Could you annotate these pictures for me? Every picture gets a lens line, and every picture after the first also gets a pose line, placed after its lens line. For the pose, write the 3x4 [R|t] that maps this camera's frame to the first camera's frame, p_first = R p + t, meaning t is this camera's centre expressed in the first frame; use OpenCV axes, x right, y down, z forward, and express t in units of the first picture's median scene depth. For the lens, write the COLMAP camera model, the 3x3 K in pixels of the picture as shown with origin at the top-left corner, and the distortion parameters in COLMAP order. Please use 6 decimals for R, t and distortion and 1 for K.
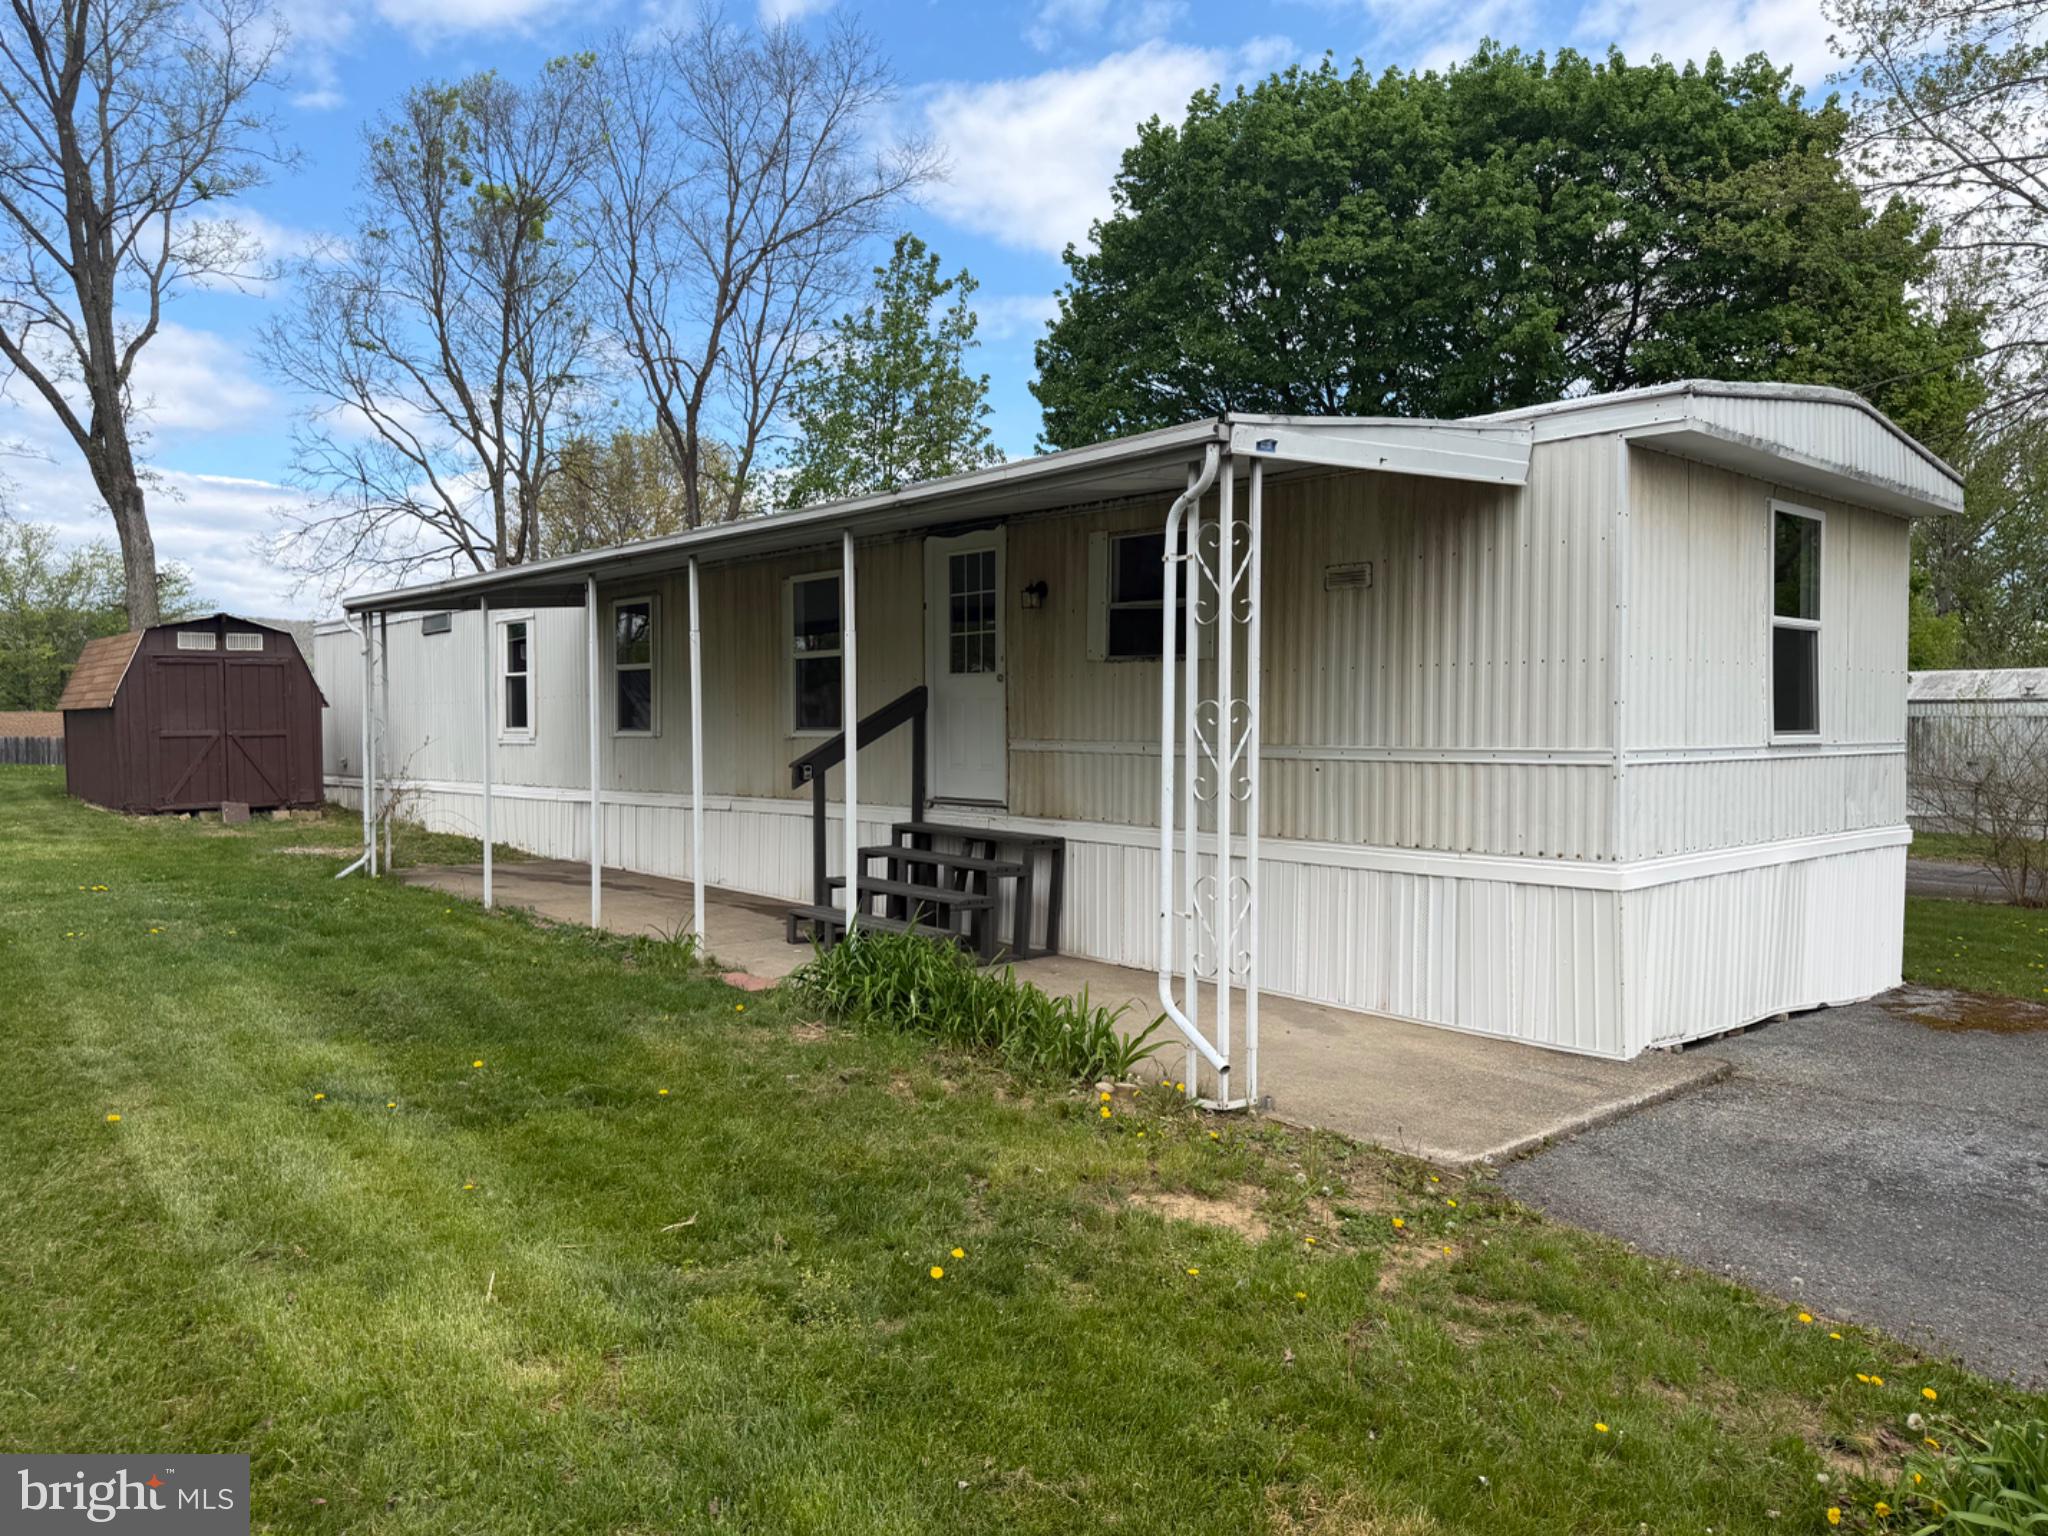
lens RADIAL K [[1444.0, 0, 1024.0], [0, 1444.0, 768.0], [0, 0, 1]] dist [0.057522, -0.063286]
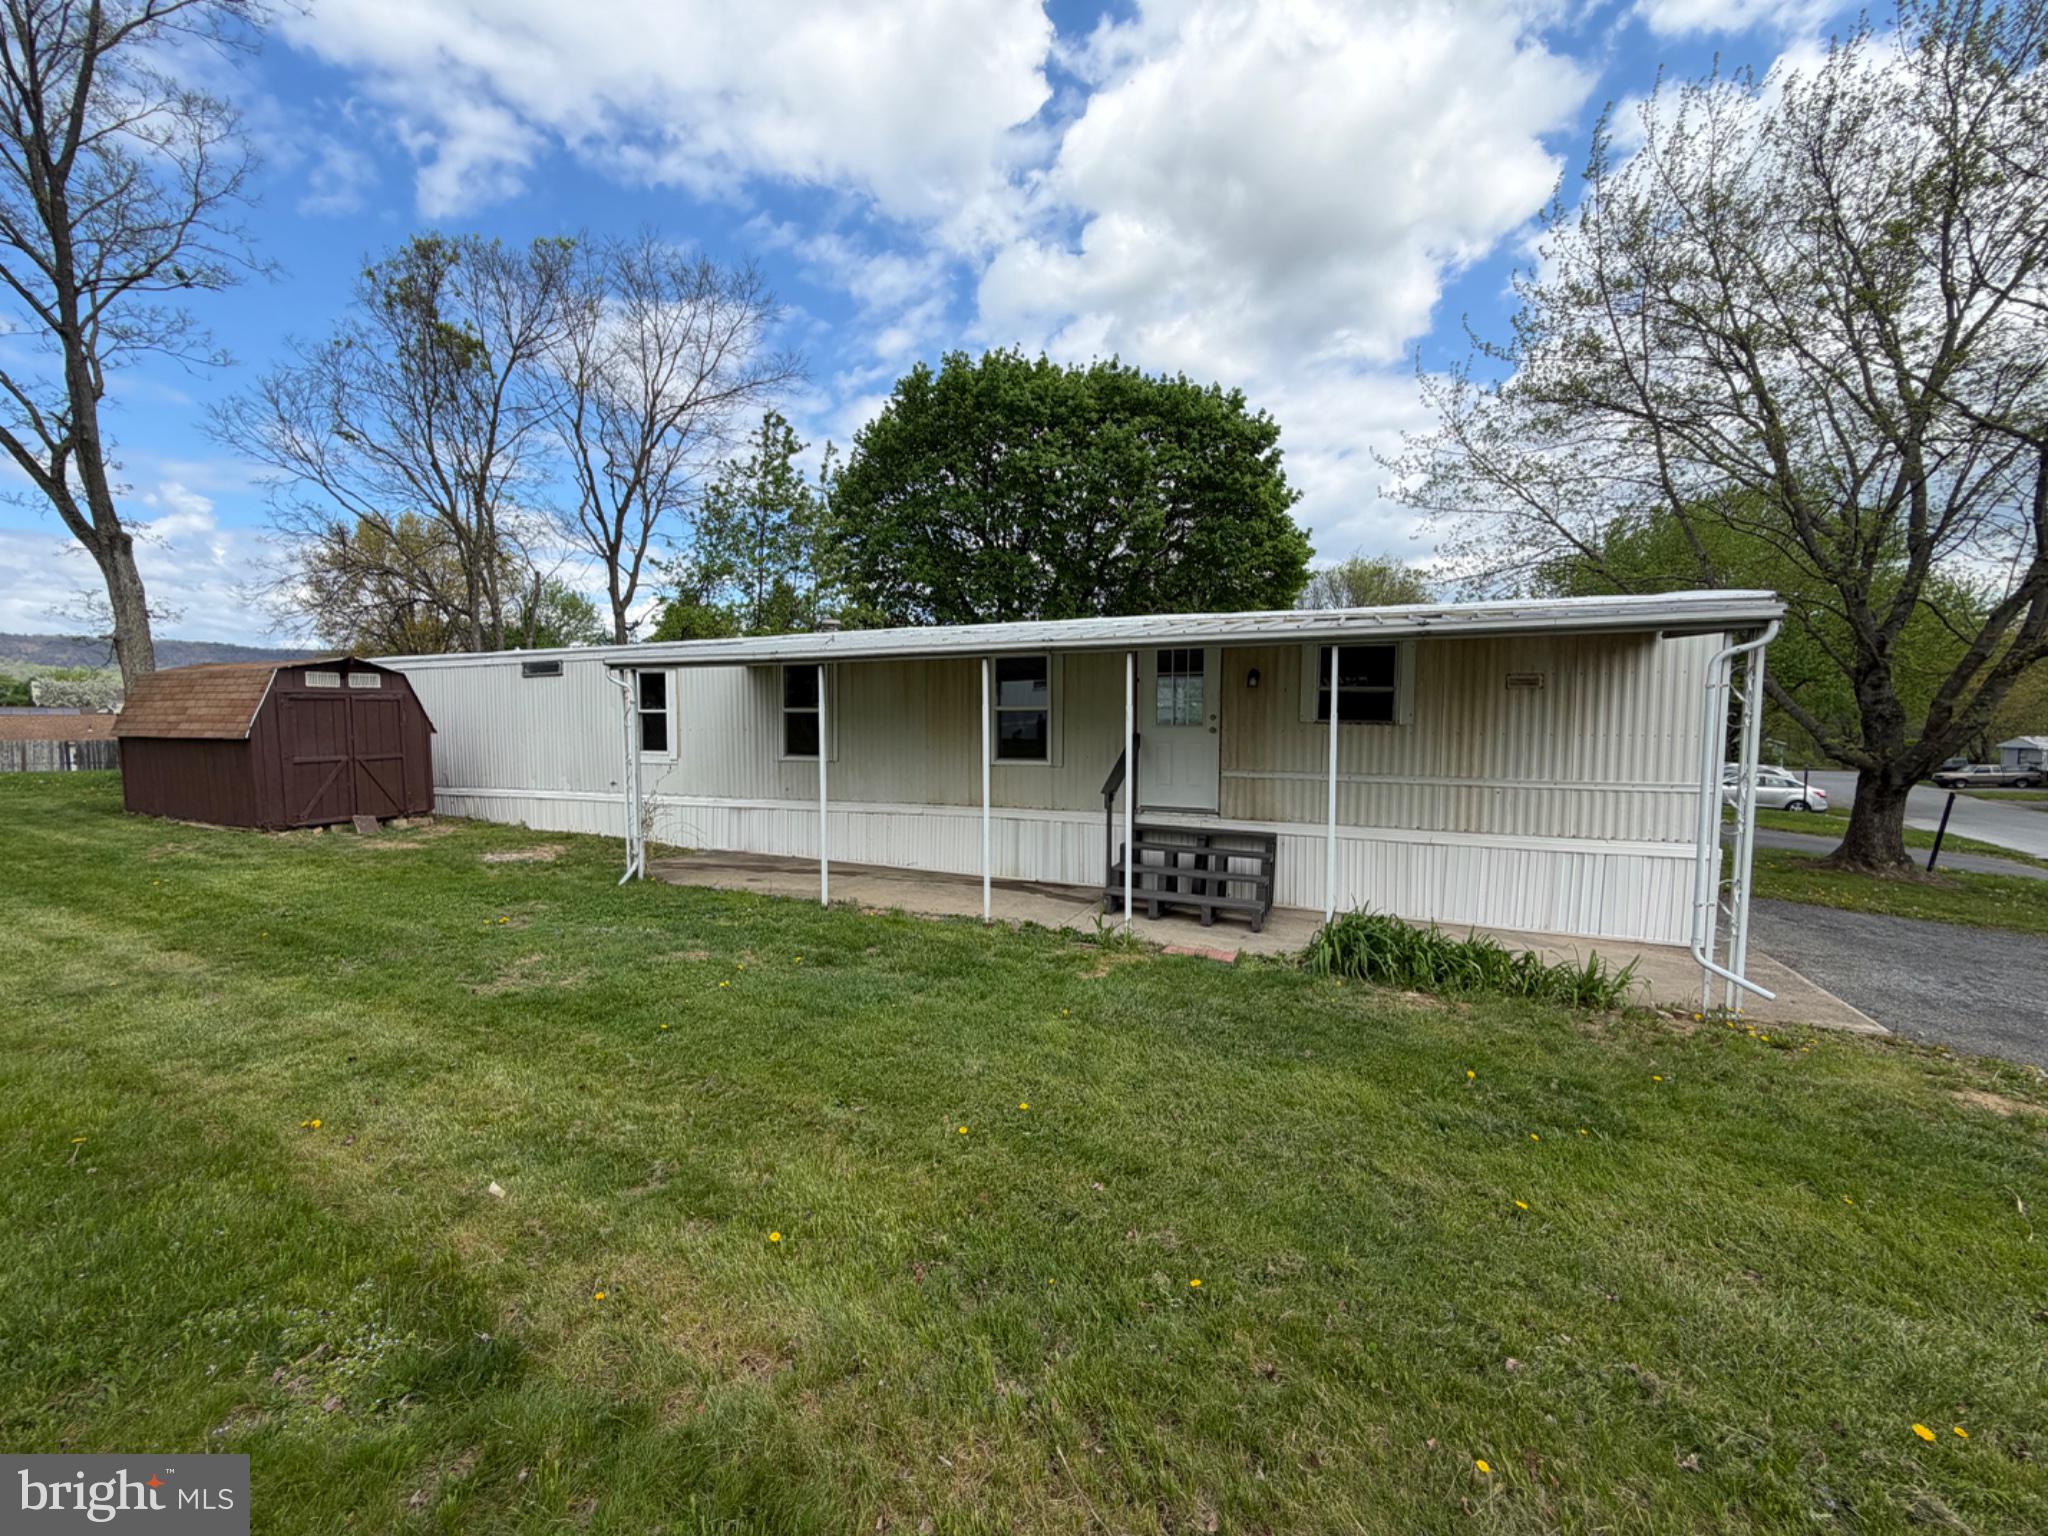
lens RADIAL K [[812.5, 0, 1024.0], [0, 812.5, 768.0], [0, 0, 1]] dist [-0.002301, -0.000062]
pose [[0.903942, -0.026224, 0.426850, -0.366394], [0.012017, 0.999282, 0.035943, -0.035686], [-0.427486, -0.027361, 0.903608, 0.188897]]
